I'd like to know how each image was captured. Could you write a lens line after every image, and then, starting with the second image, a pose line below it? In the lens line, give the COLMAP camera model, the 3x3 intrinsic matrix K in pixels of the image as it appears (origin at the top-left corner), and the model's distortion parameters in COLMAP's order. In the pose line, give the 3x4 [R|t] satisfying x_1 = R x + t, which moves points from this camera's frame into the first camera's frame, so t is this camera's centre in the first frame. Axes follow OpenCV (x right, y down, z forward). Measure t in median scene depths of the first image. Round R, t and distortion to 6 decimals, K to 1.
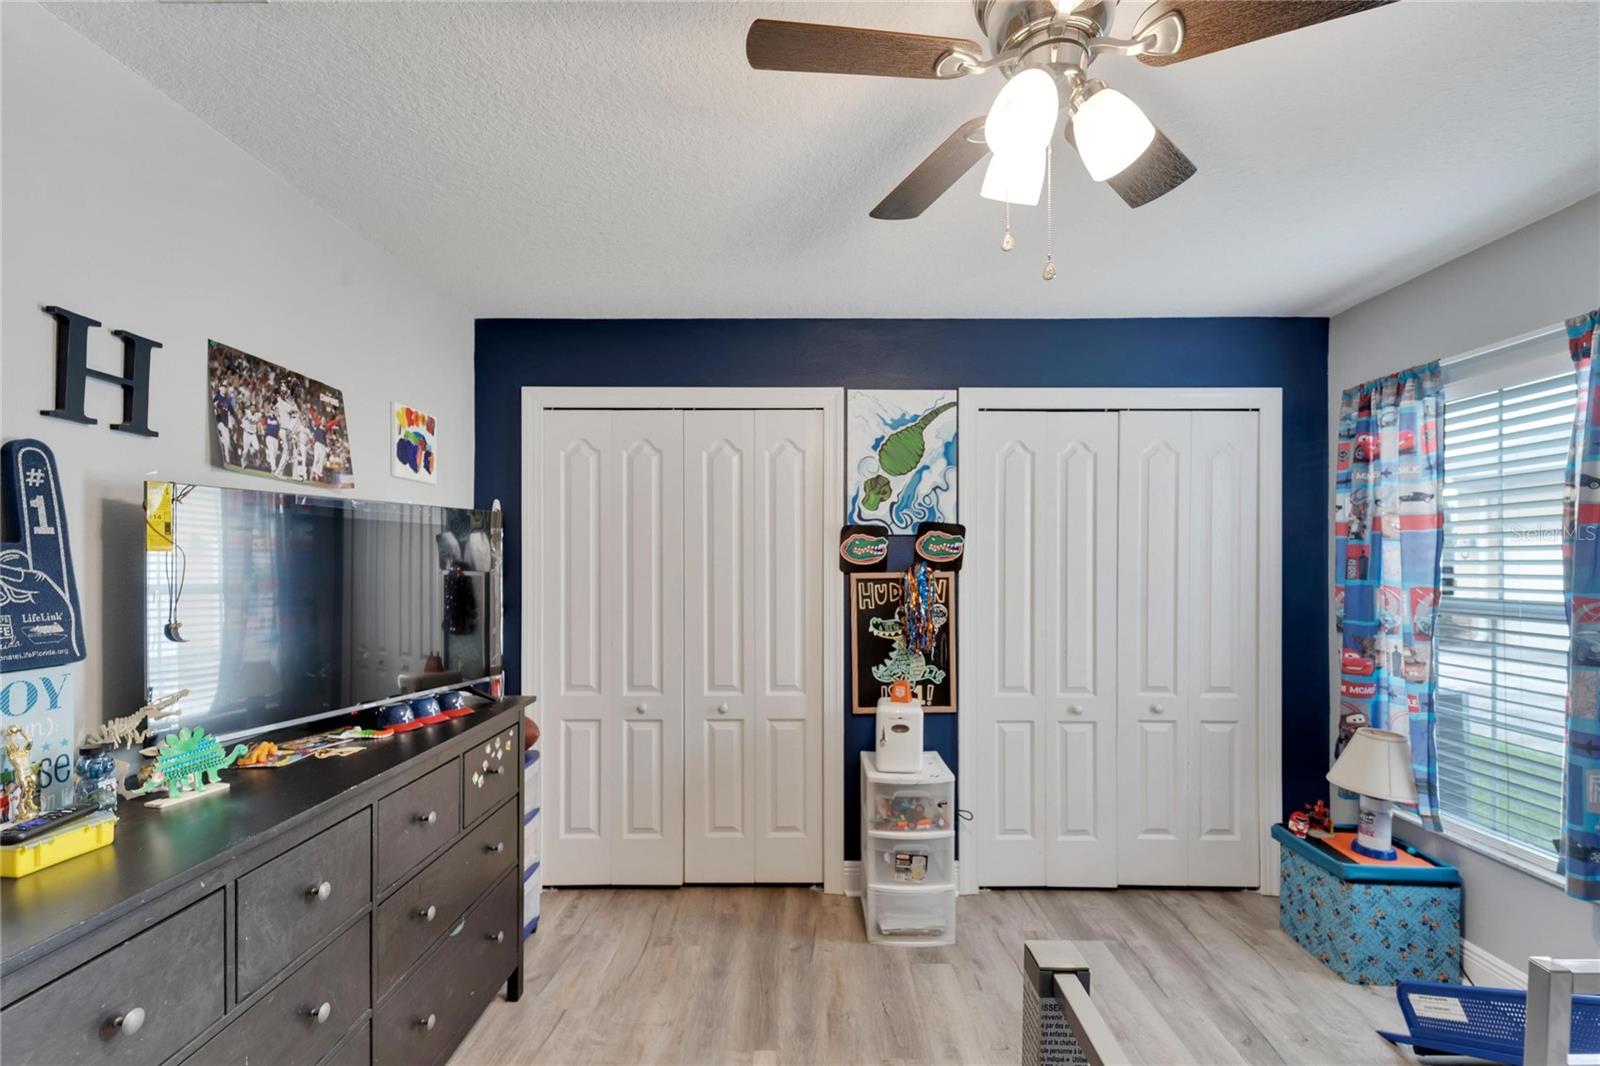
lens RADIAL K [[684.0, 0, 807.8], [0, 684.0, 558.3], [0, 0, 1]] dist [0.004029, -0.000776]
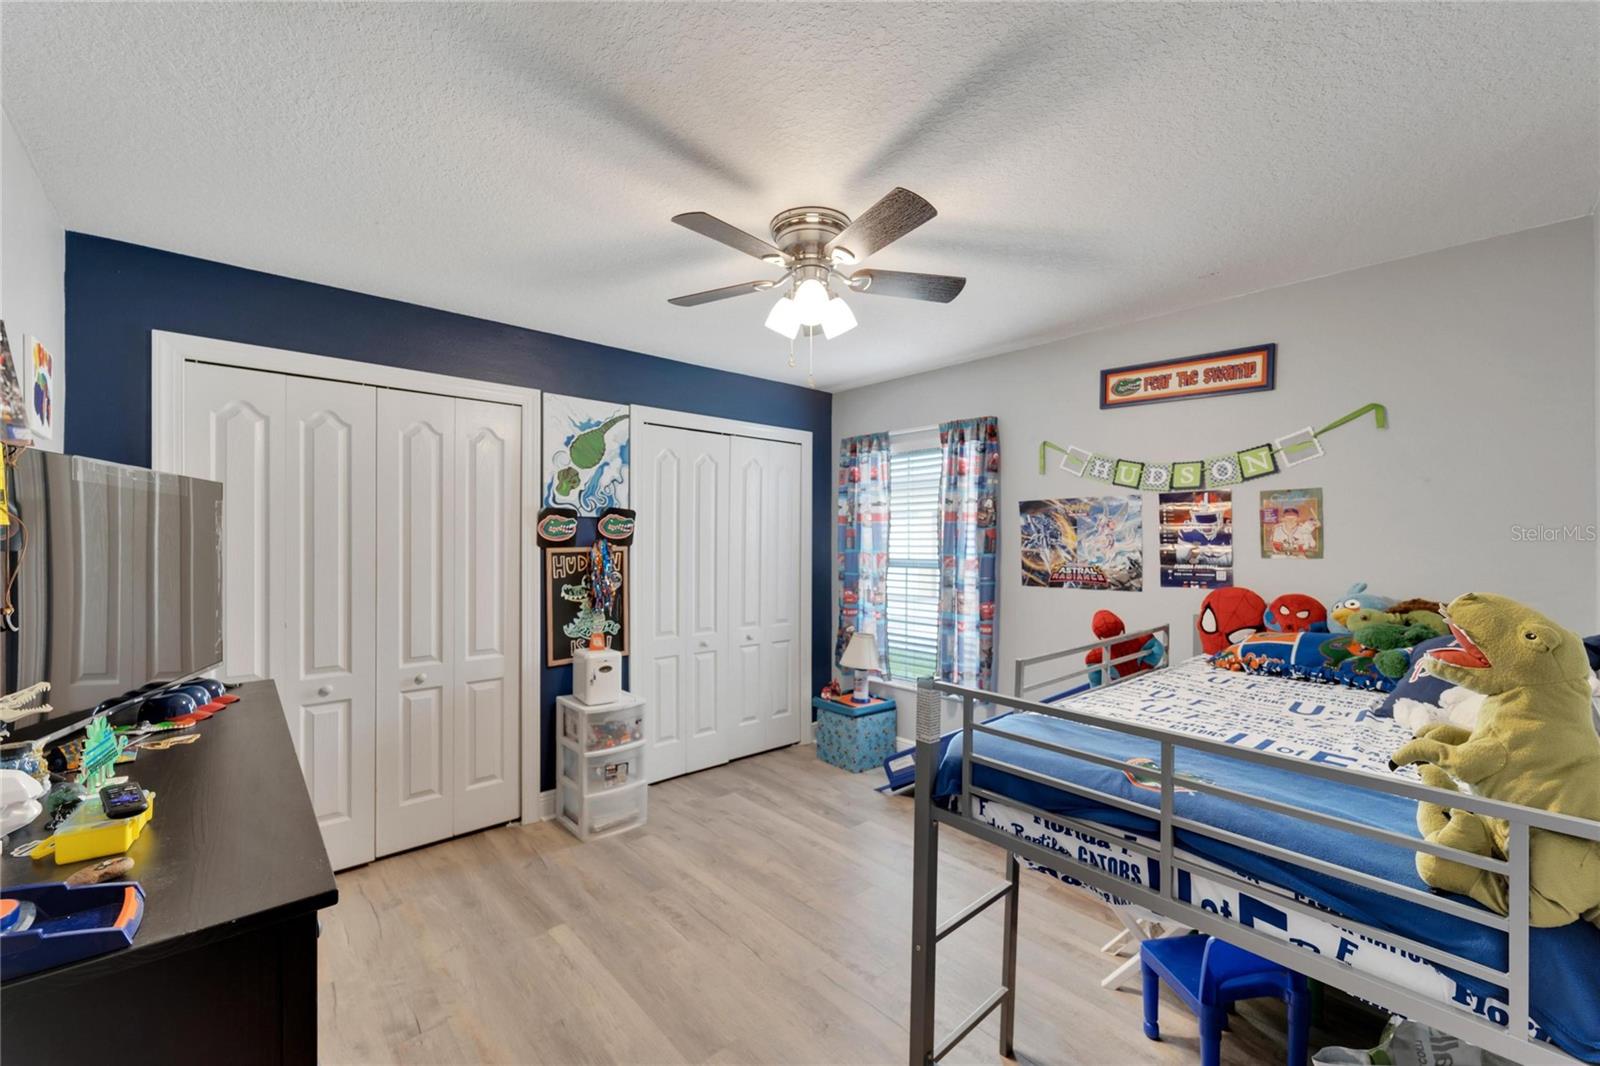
lens RADIAL K [[654.8, 0, 793.8], [0, 654.8, 537.6], [0, 0, 1]] dist [0.003206, -0.001100]
pose [[0.742930, 0.002465, 0.669364, -0.418499], [-0.004011, 0.999992, 0.000771, 0.000973], [-0.669357, -0.003258, 0.742934, -0.141505]]
